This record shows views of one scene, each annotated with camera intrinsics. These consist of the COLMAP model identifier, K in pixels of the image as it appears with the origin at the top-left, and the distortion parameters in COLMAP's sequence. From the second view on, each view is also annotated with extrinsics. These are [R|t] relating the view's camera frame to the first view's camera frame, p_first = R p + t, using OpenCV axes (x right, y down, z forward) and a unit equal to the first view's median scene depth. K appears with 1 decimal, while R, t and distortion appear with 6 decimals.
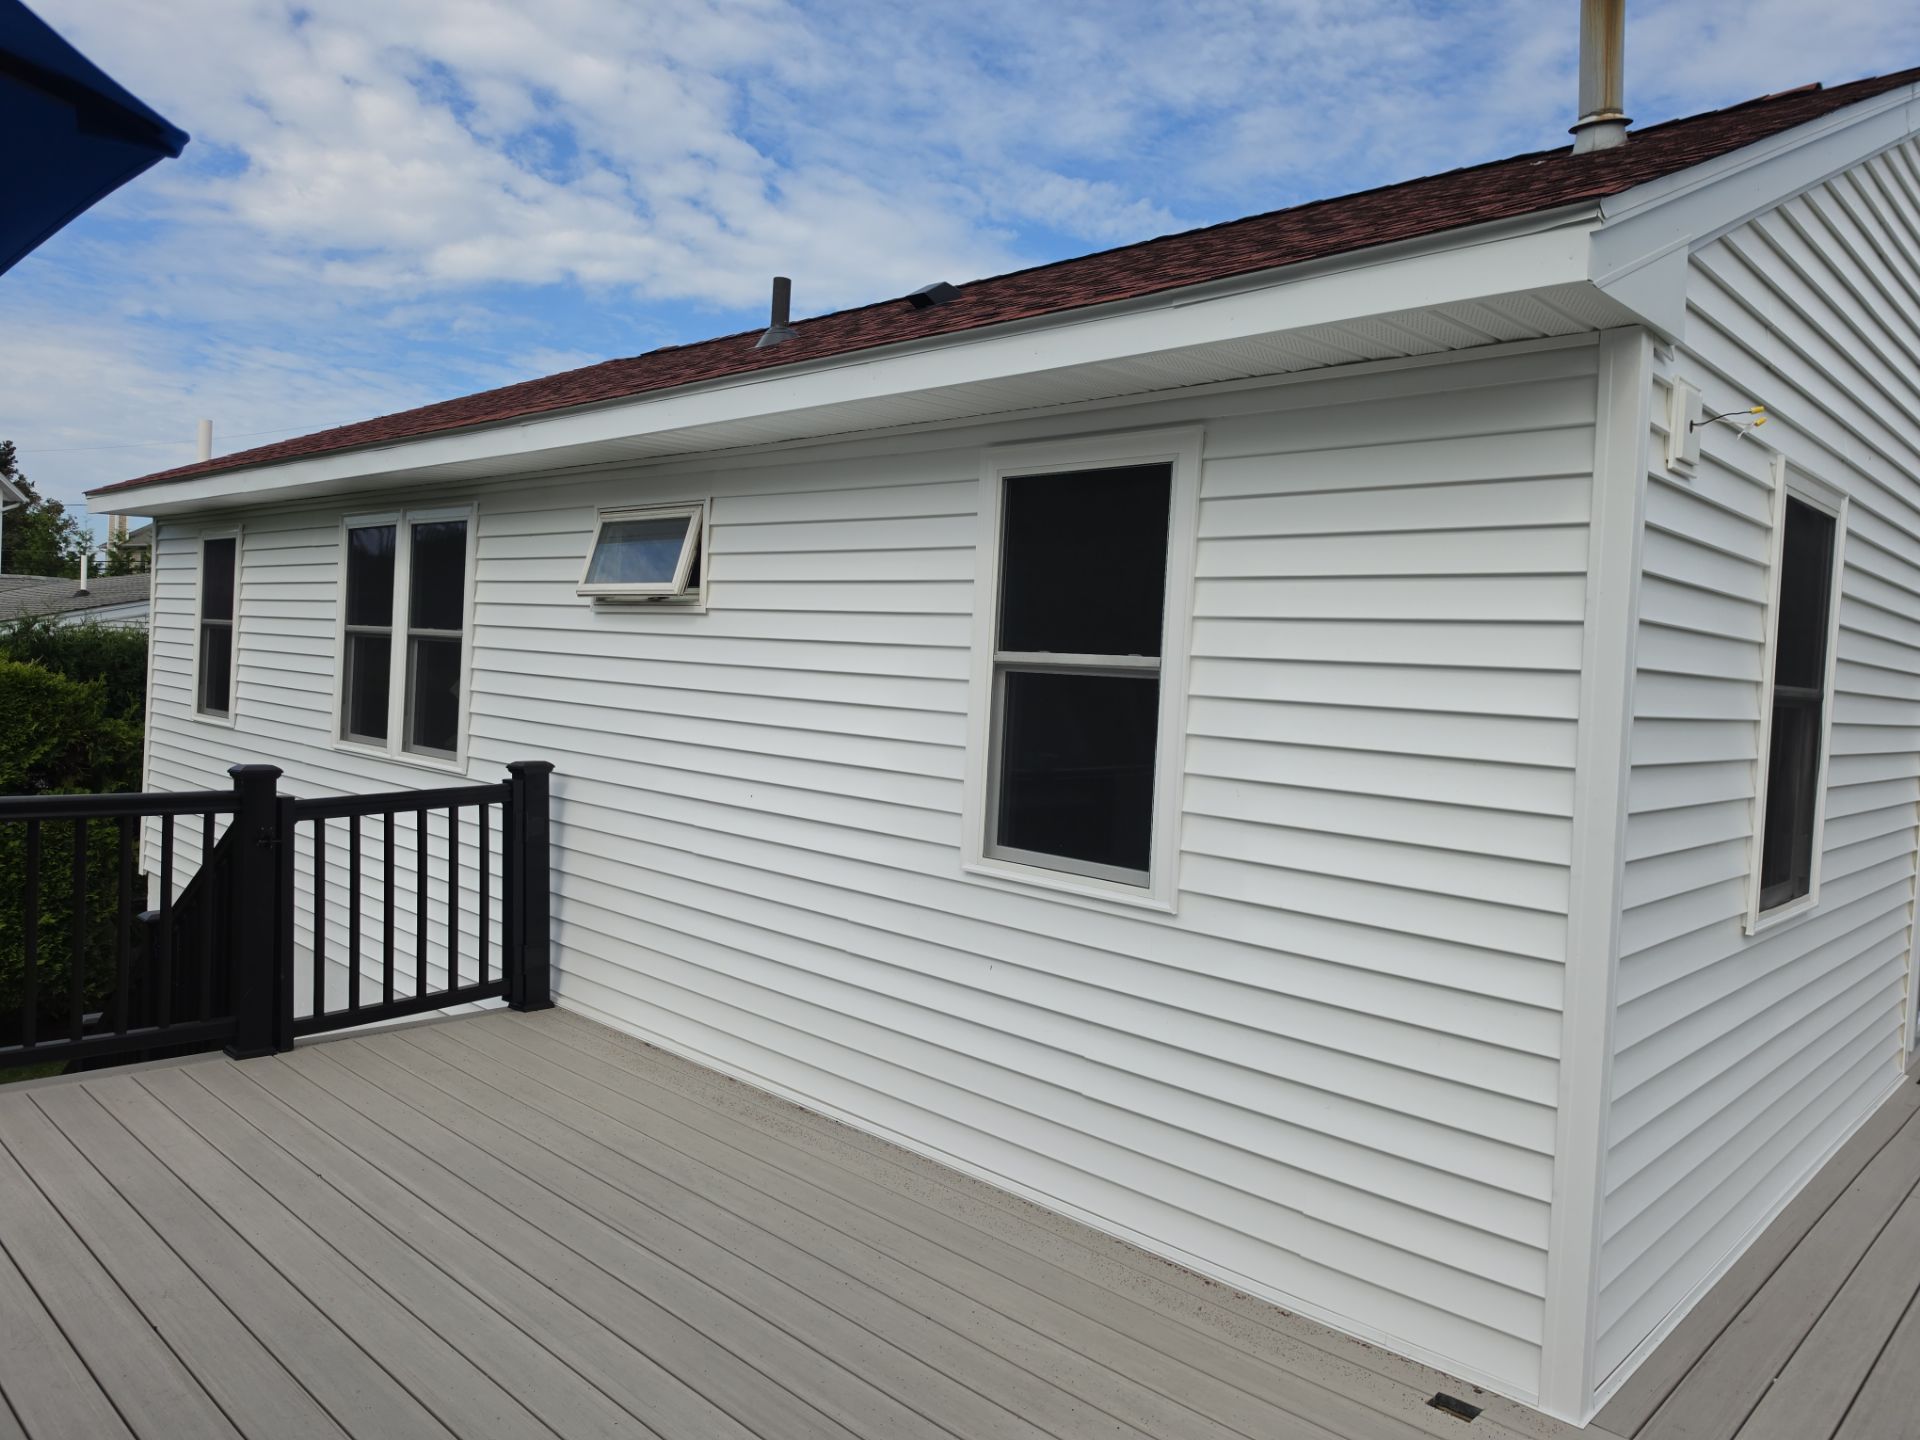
lens RADIAL K [[1329.5, 0, 954.5], [0, 1329.5, 718.5], [0, 0, 1]] dist [0.069543, -0.093831]
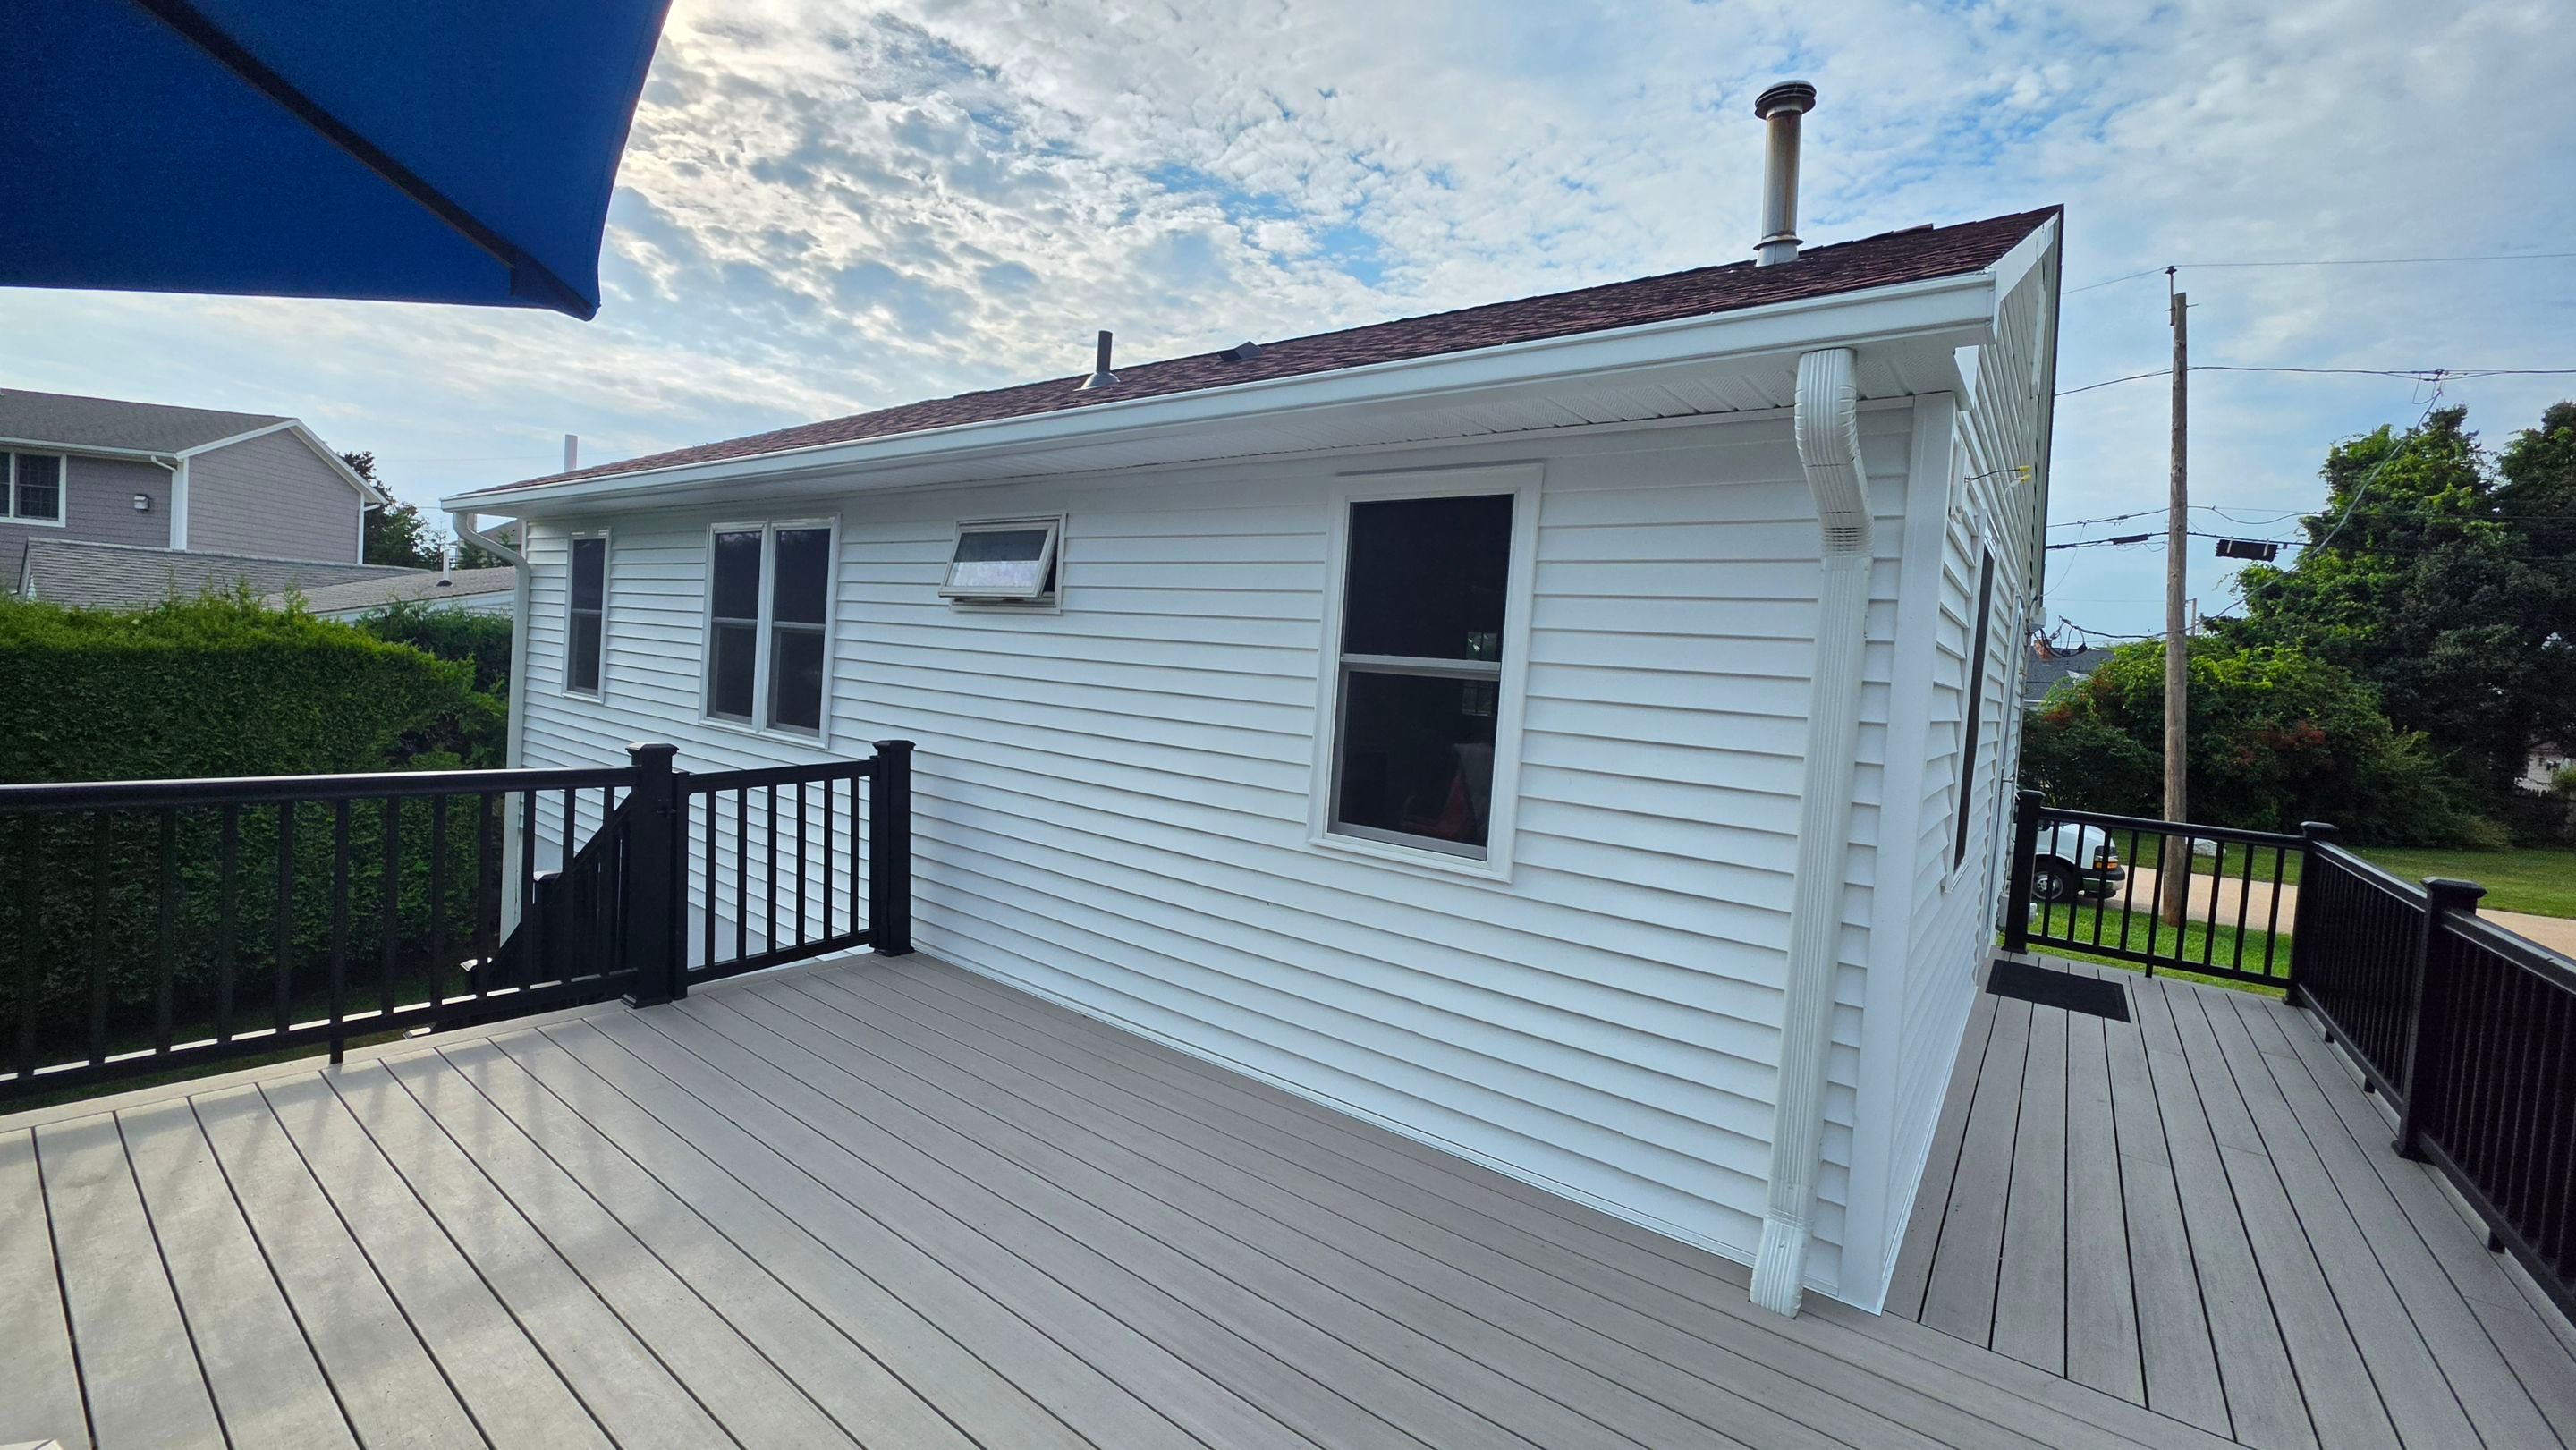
lens RADIAL K [[1028.4, 0, 1288.0], [0, 1028.4, 725.0], [0, 0, 1]] dist [-0.002241, -0.000240]
pose [[0.992776, 0.009962, 0.119570, -0.091170], [-0.013094, 0.999591, 0.025433, -0.008345], [-0.119268, -0.026815, 0.992500, 0.088031]]
